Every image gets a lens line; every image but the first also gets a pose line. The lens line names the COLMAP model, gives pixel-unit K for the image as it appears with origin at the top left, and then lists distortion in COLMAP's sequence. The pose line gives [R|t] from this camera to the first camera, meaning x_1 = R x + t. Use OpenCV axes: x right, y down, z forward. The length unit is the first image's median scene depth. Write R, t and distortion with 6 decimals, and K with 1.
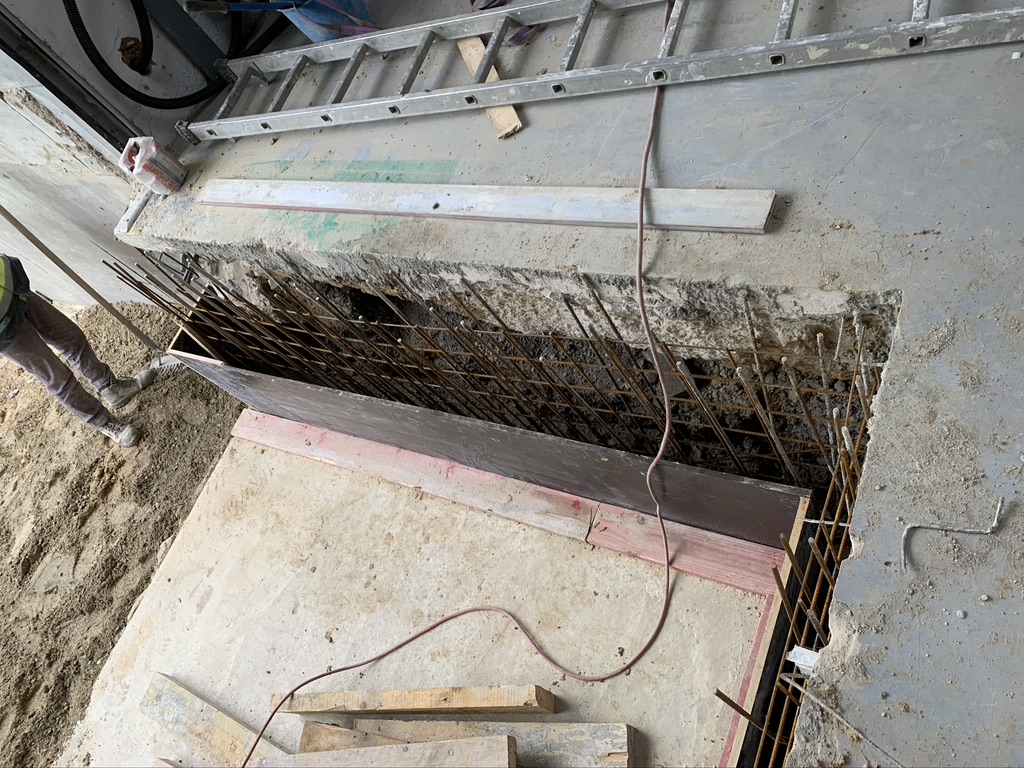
lens RADIAL K [[777.5, 0, 510.2], [0, 777.5, 363.0], [0, 0, 1]] dist [0.016870, -0.011339]
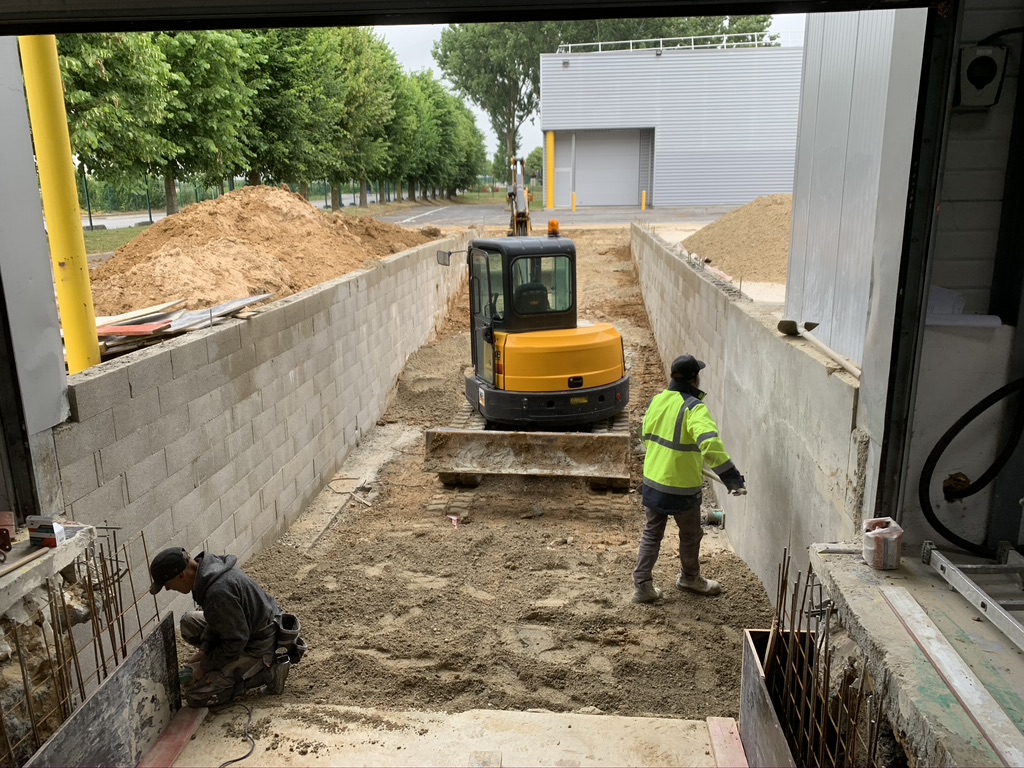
lens RADIAL K [[777.5, 0, 510.2], [0, 777.5, 363.0], [0, 0, 1]] dist [0.016870, -0.011339]
pose [[0.304913, 0.605168, -0.735391, 0.055659], [-0.866937, 0.496029, 0.048737, 0.031761], [0.394270, 0.622677, 0.675888, -0.141551]]
